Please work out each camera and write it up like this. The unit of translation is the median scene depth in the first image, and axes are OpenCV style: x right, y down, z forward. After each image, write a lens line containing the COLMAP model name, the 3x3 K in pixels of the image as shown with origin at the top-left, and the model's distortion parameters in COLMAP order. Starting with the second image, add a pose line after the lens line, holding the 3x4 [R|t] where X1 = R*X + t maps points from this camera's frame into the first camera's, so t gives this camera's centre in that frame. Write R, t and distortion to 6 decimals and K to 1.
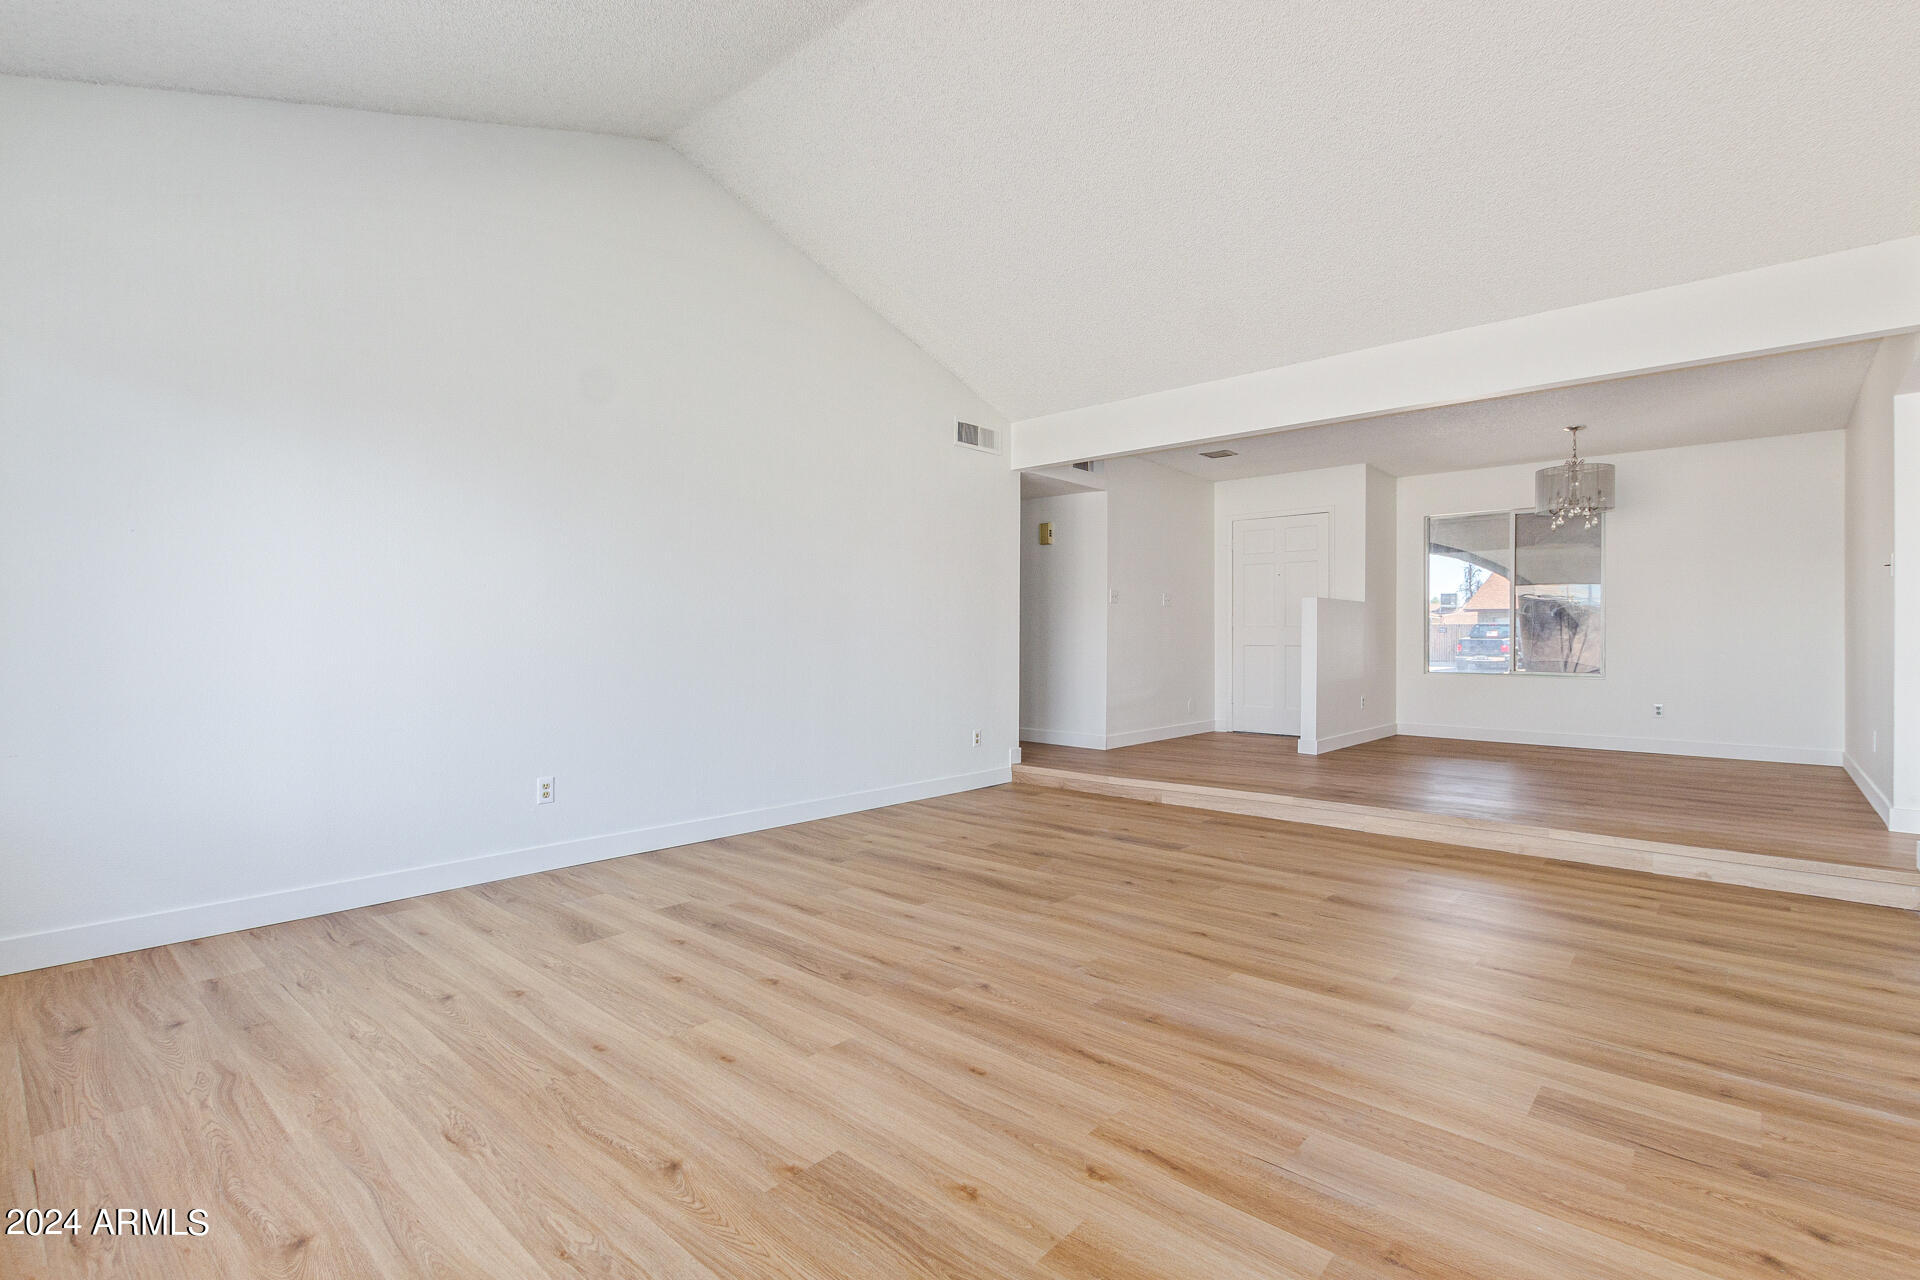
lens RADIAL K [[888.4, 0, 969.4], [0, 888.4, 639.1], [0, 0, 1]] dist [0.004014, -0.001579]
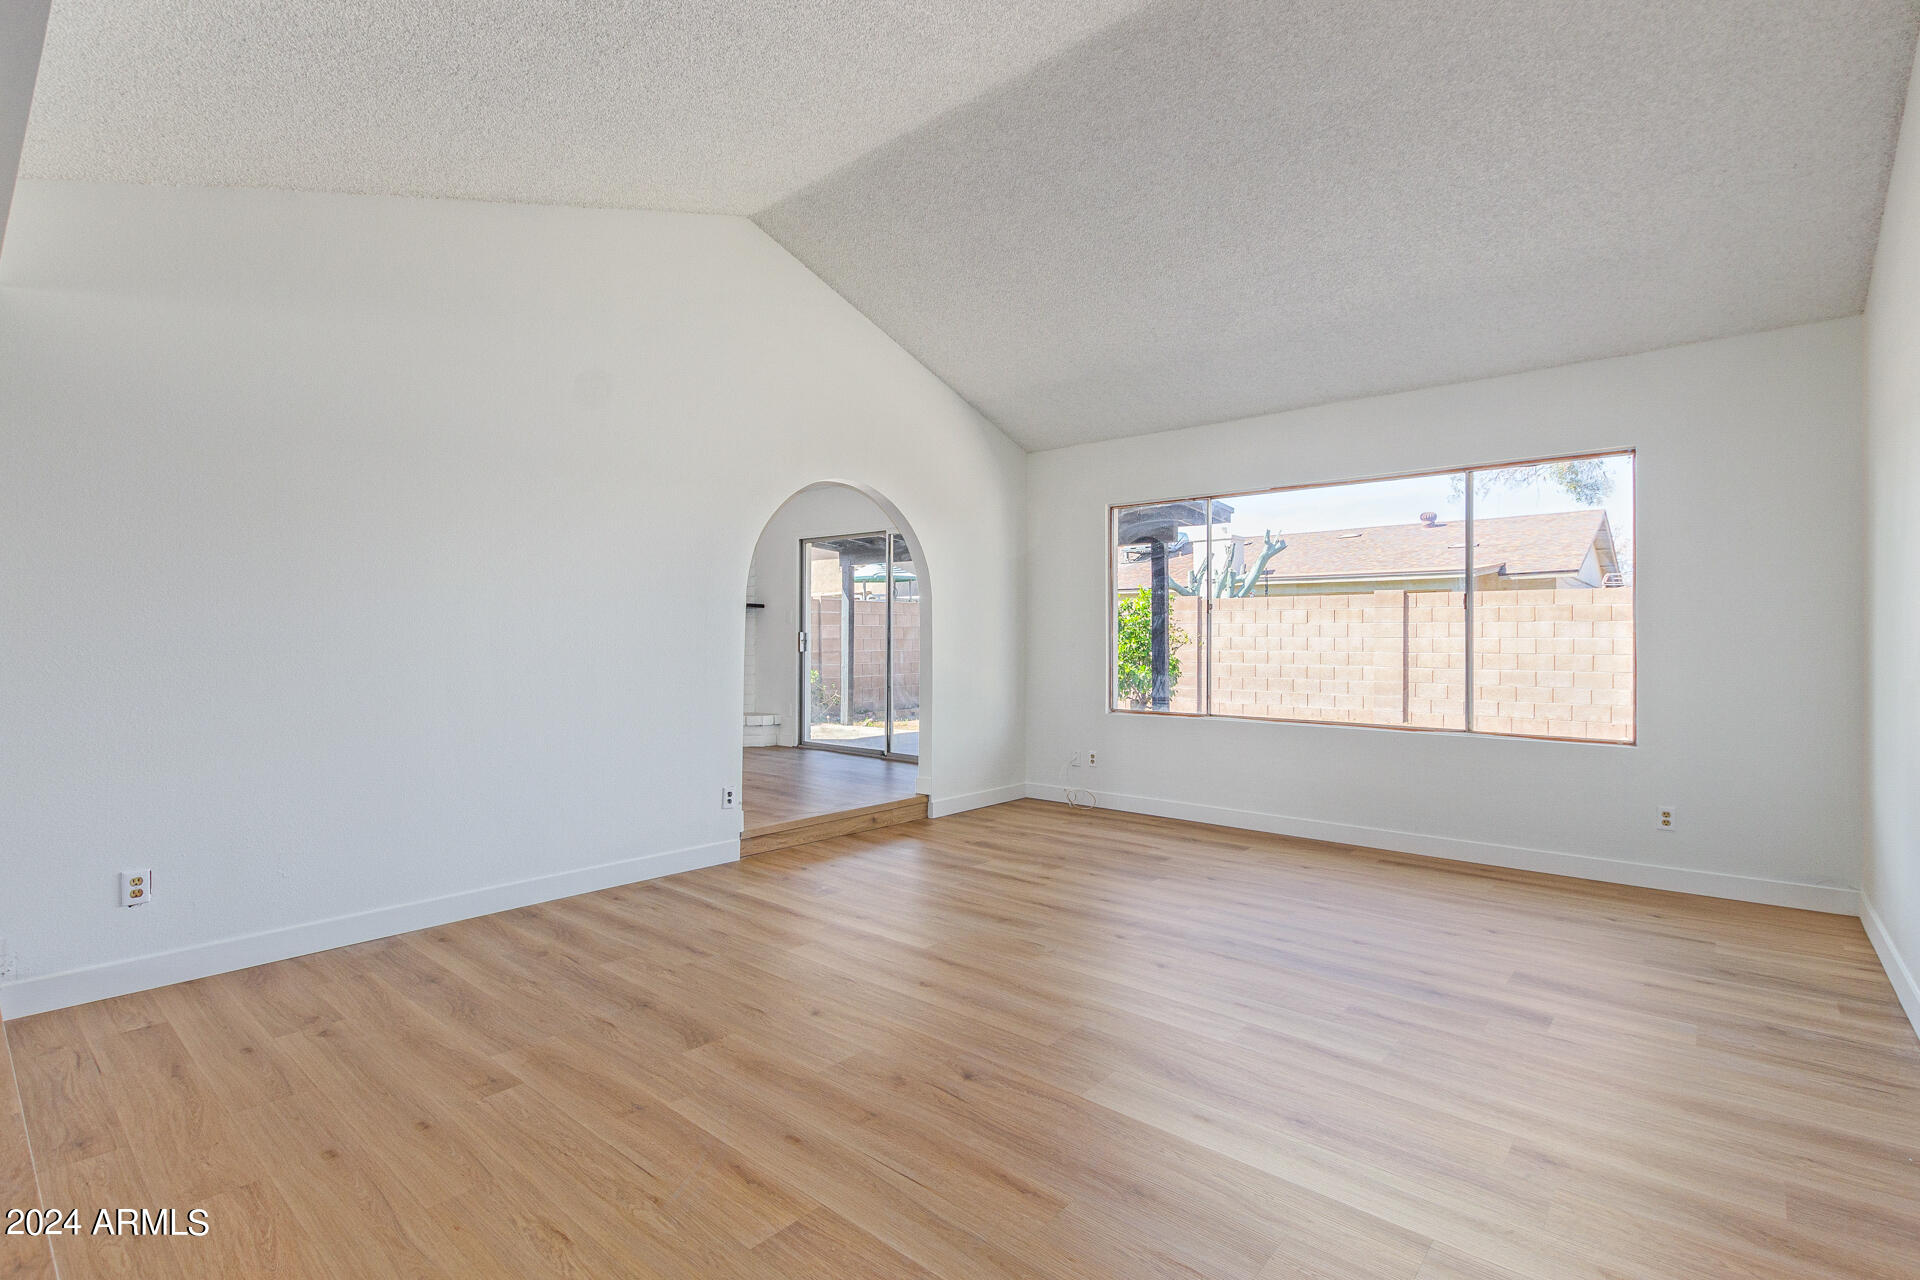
lens RADIAL K [[888.4, 0, 946.3], [0, 888.4, 645.2], [0, 0, 1]] dist [0.004014, -0.001579]
pose [[-0.999956, -0.009048, 0.002570, 0.229175], [-0.009065, 0.999935, -0.006909, -0.032729], [-0.002508, -0.006932, -0.999973, 1.914582]]
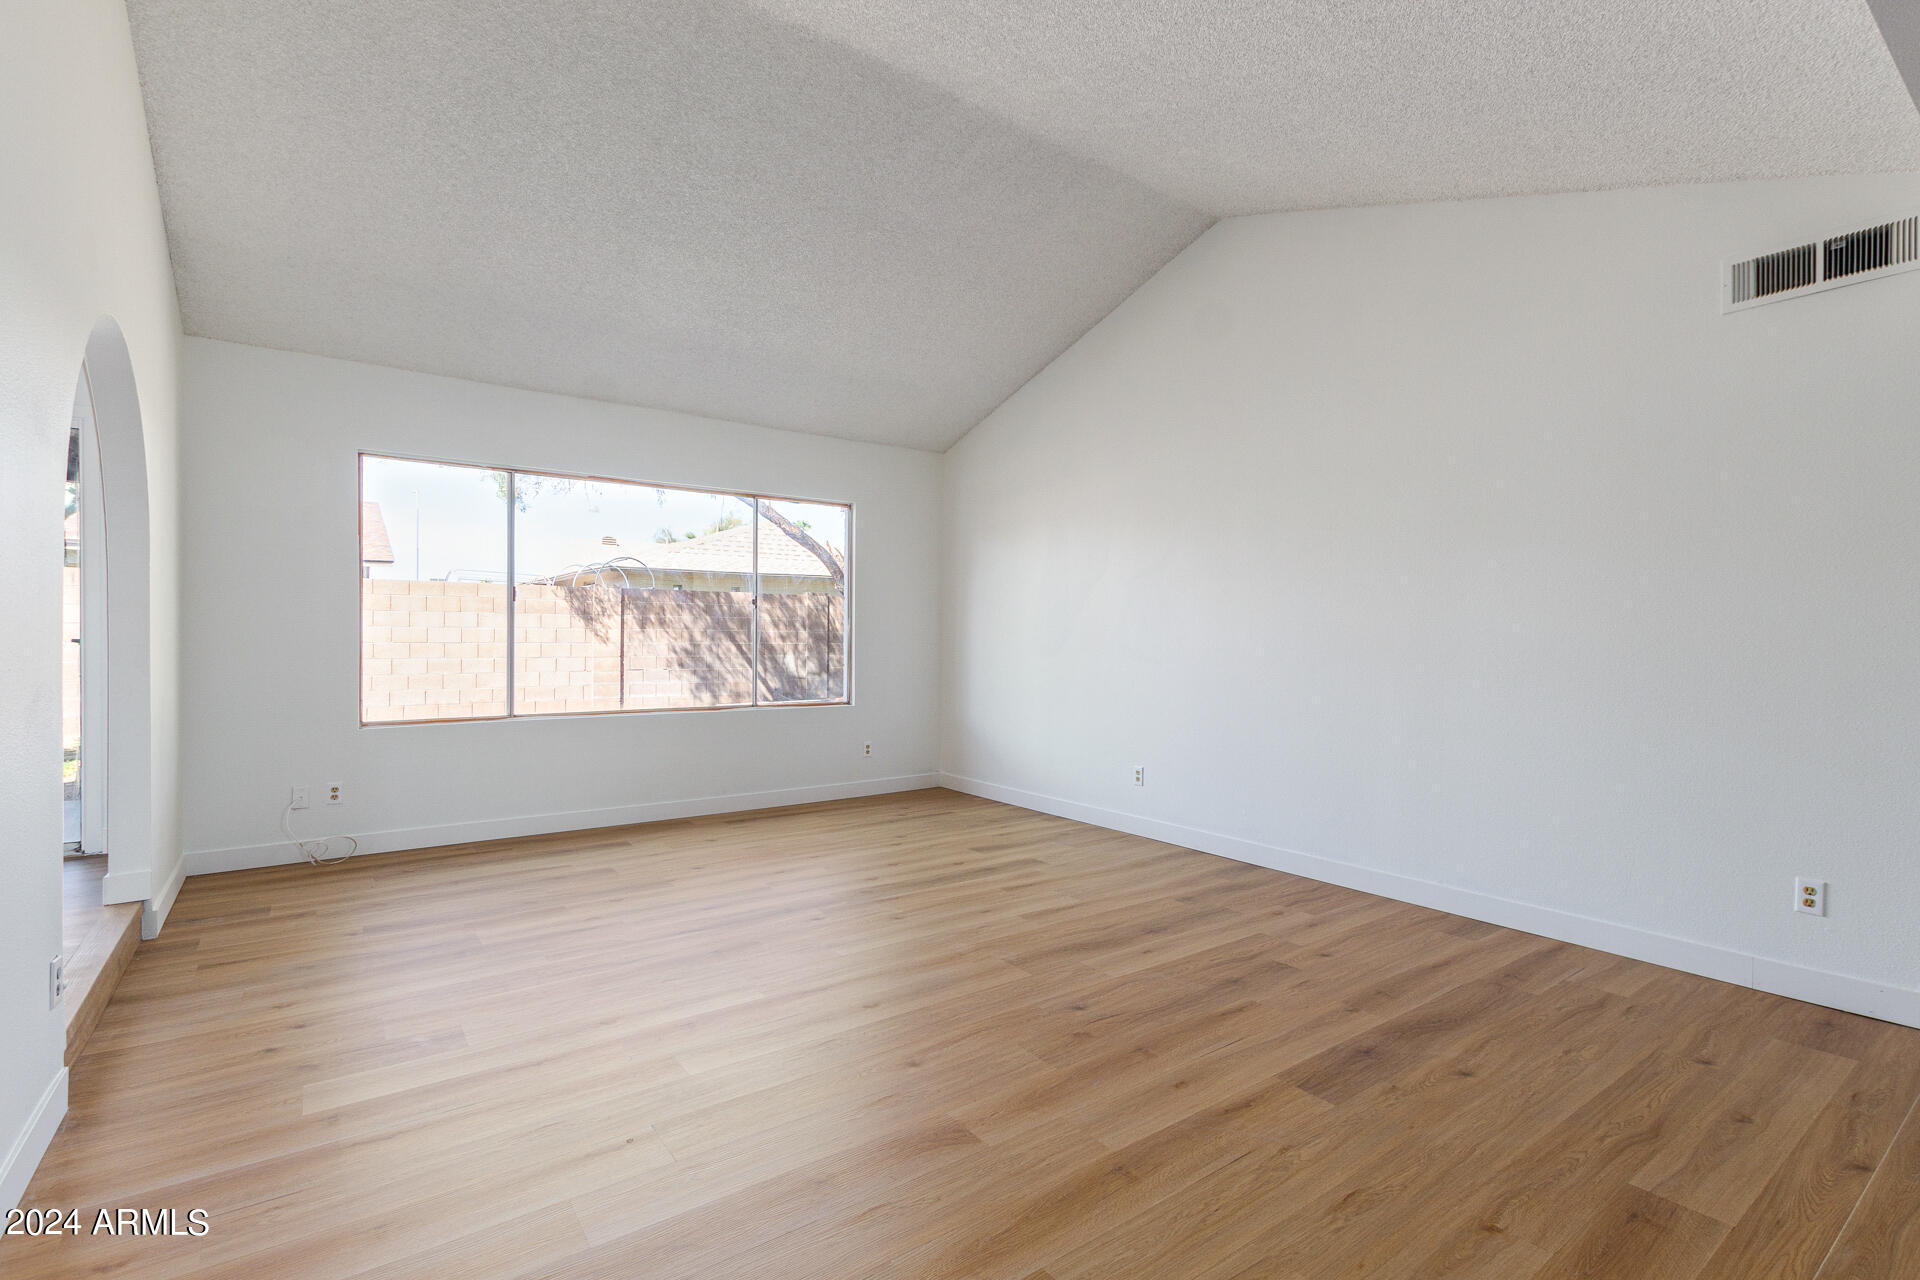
lens RADIAL K [[888.4, 0, 940.8], [0, 888.4, 638.6], [0, 0, 1]] dist [0.004014, -0.001579]
pose [[-0.233482, -0.001034, -0.972361, 1.102654], [0.003465, 0.999992, -0.001895, -0.044538], [0.972355, -0.003812, -0.233477, 1.243470]]
